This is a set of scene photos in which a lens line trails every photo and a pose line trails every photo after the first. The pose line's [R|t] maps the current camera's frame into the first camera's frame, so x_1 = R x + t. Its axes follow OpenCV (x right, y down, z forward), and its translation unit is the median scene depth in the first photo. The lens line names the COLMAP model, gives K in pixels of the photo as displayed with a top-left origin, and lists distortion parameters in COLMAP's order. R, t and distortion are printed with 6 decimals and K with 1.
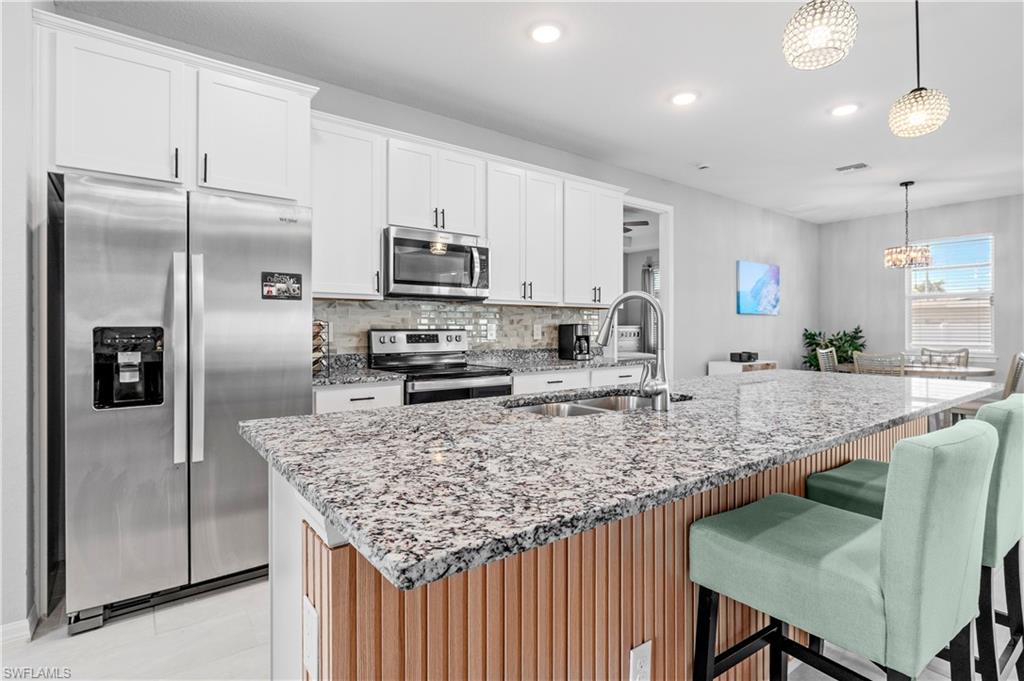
lens RADIAL K [[511.6, 0, 513.6], [0, 511.6, 325.2], [0, 0, 1]] dist [0.000721, 0.000228]
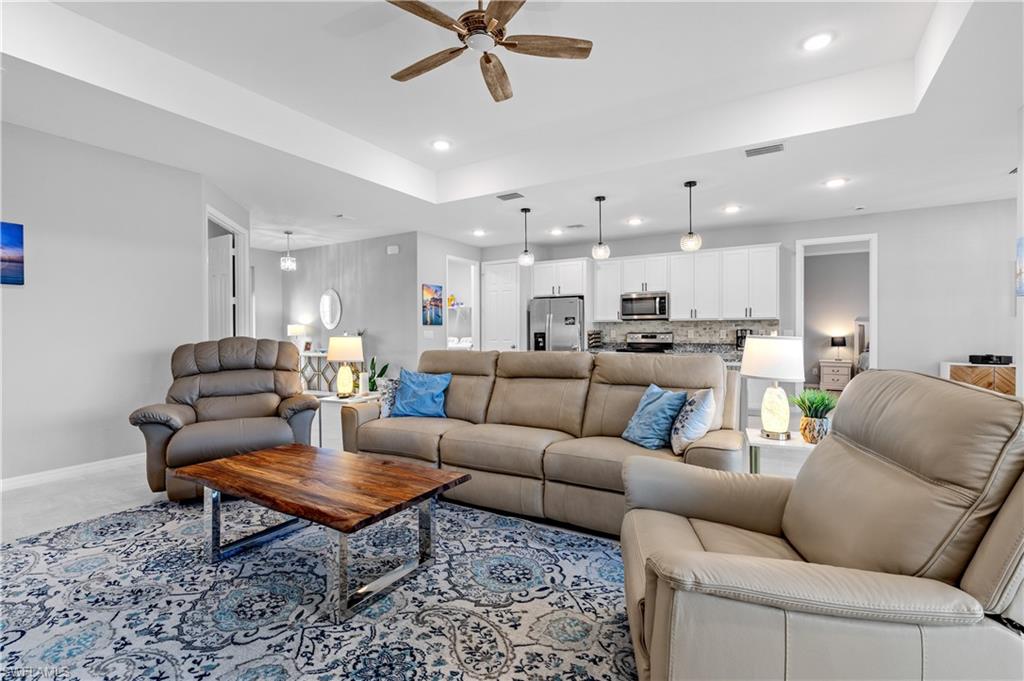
lens RADIAL K [[461.4, 0, 517.3], [0, 461.4, 335.5], [0, 0, 1]] dist [0.001560, -0.000083]
pose [[0.369507, 0.000793, -0.929228, 1.544420], [0.009477, 0.999944, 0.004622, 0.004377], [0.929180, -0.010514, 0.369479, -0.339338]]
